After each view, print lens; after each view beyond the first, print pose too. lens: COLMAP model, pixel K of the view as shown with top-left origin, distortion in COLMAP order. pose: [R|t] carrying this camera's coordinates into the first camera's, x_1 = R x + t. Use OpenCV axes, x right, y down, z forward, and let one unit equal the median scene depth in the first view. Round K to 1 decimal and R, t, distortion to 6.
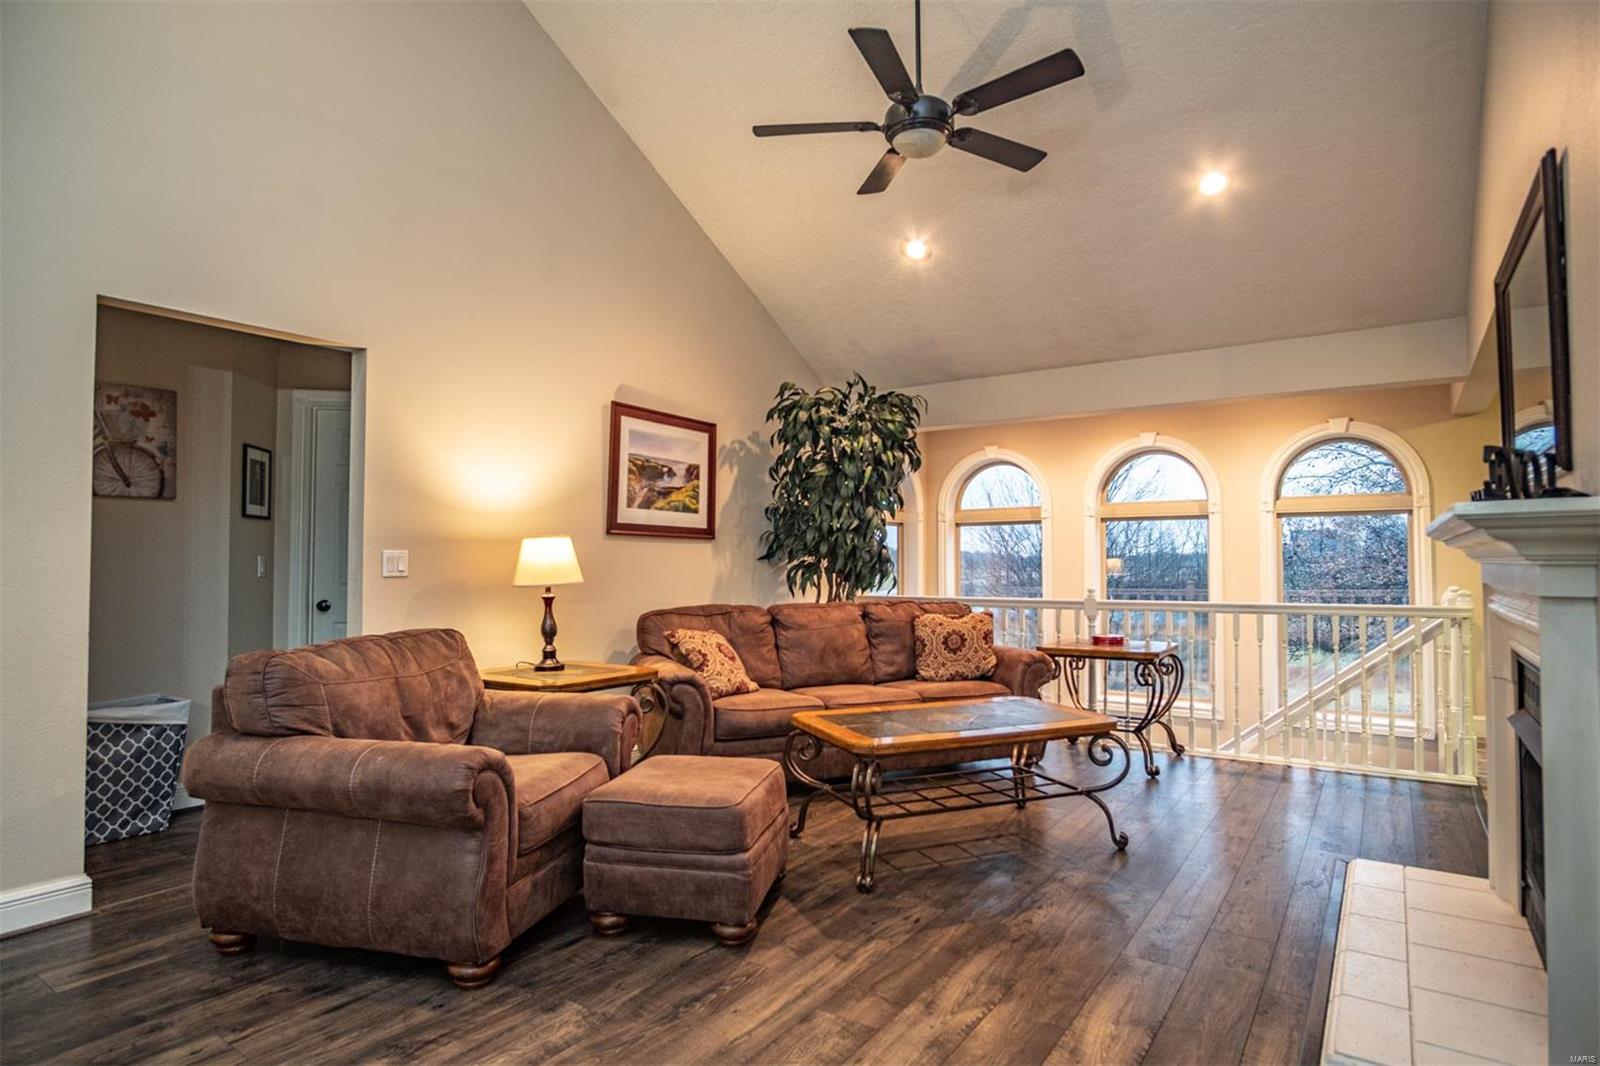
lens RADIAL K [[848.5, 0, 803.4], [0, 848.5, 541.4], [0, 0, 1]] dist [-0.022362, -0.000559]
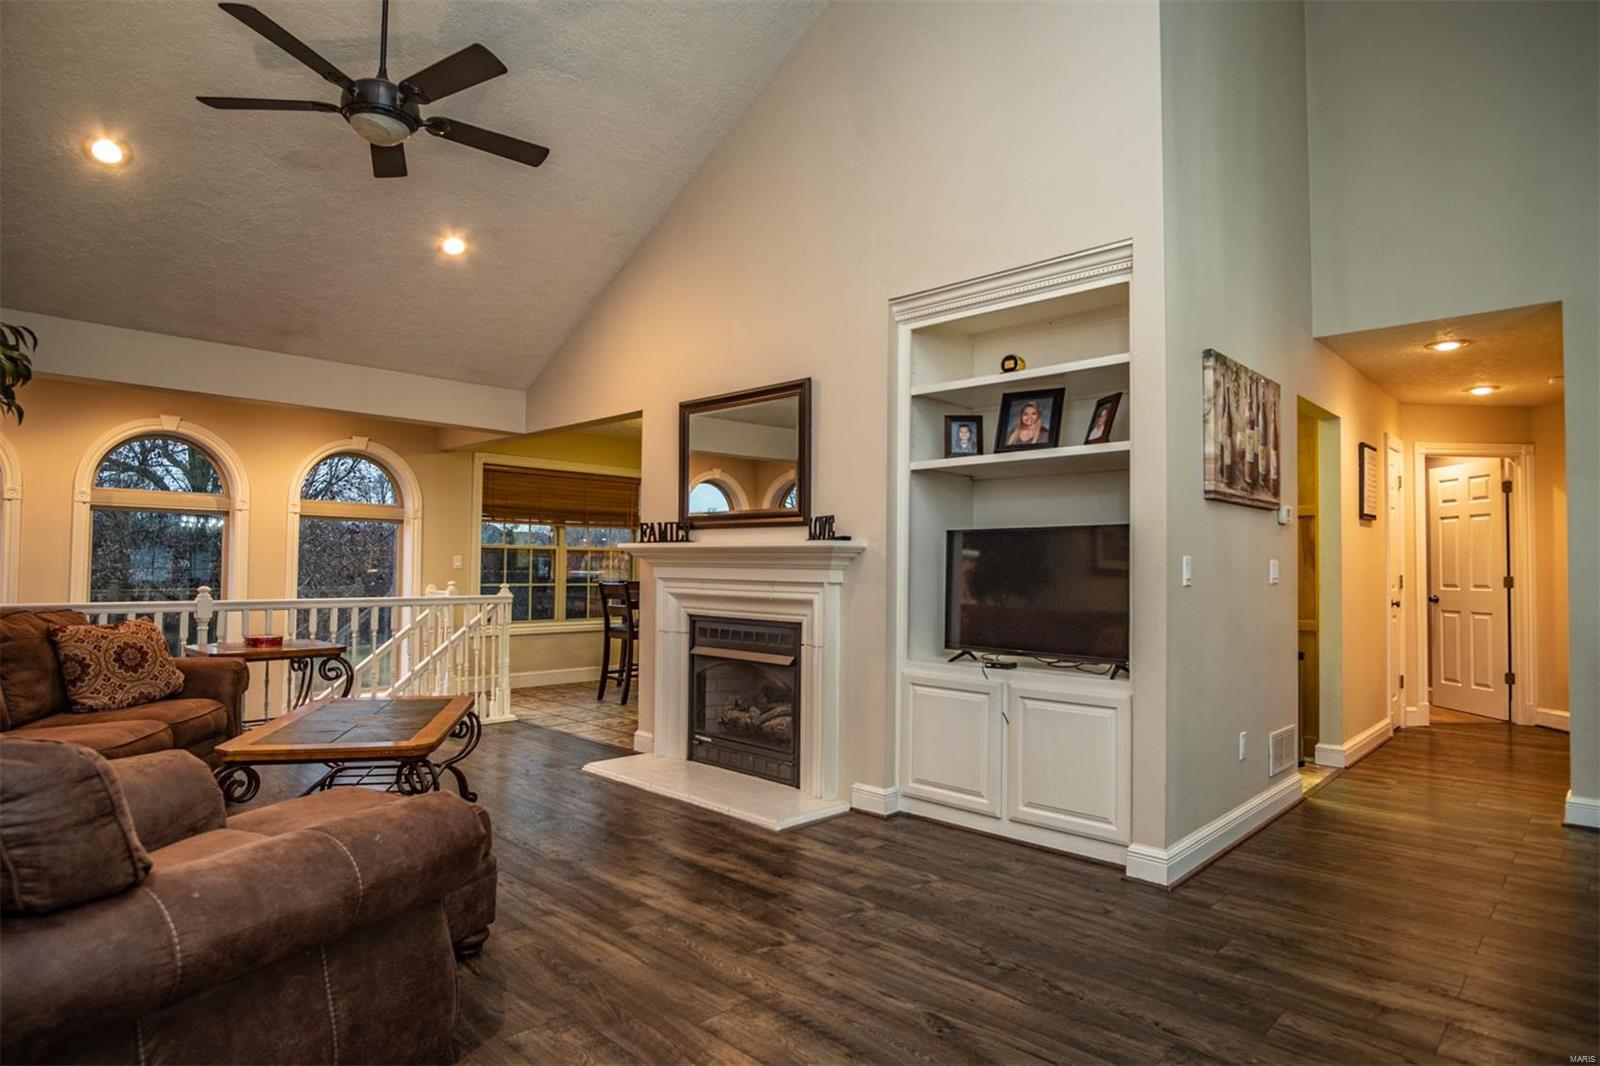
lens RADIAL K [[885.8, 0, 801.1], [0, 885.8, 536.0], [0, 0, 1]] dist [-0.060184, 0.022494]
pose [[0.157670, 0.036542, 0.986816, -0.766576], [-0.037009, 0.998832, -0.031074, 0.007634], [-0.986798, -0.031622, 0.158838, 0.352645]]
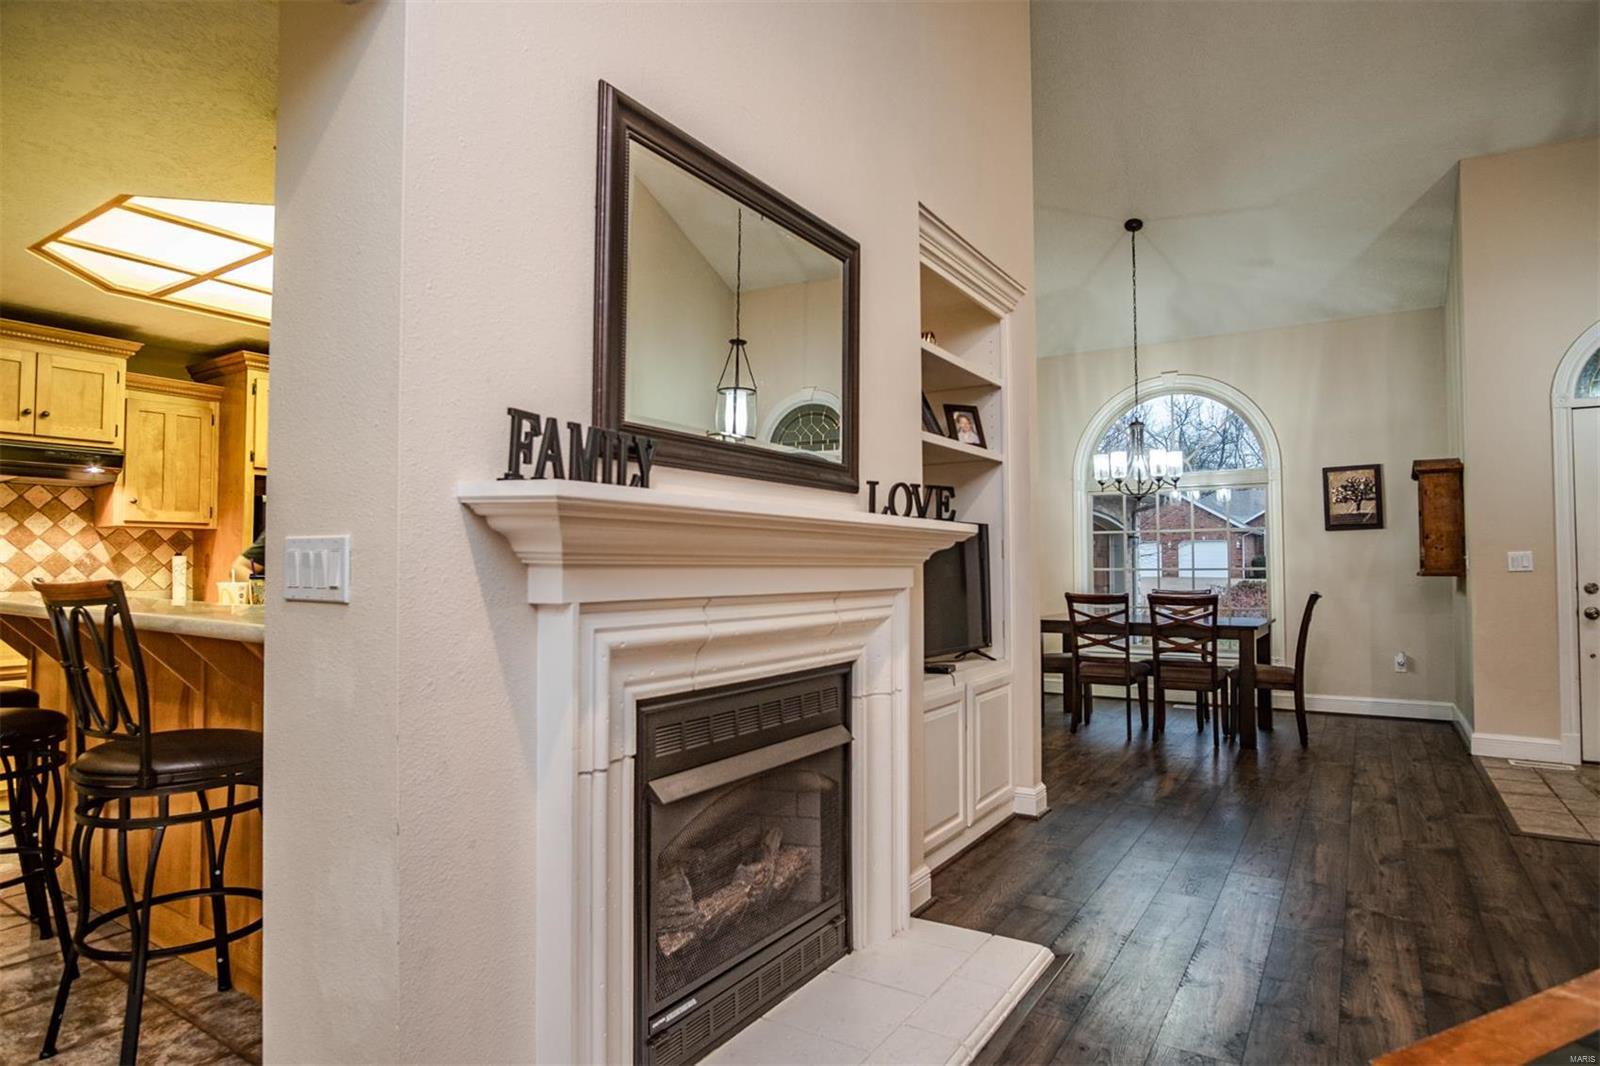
lens RADIAL K [[885.8, 0, 801.1], [0, 885.8, 536.0], [0, 0, 1]] dist [-0.060184, 0.022494]
pose [[-0.999086, 0.001432, -0.042731, 0.590222], [0.003960, 0.998242, -0.059135, 0.033253], [0.042571, -0.059250, -0.997335, 1.297447]]
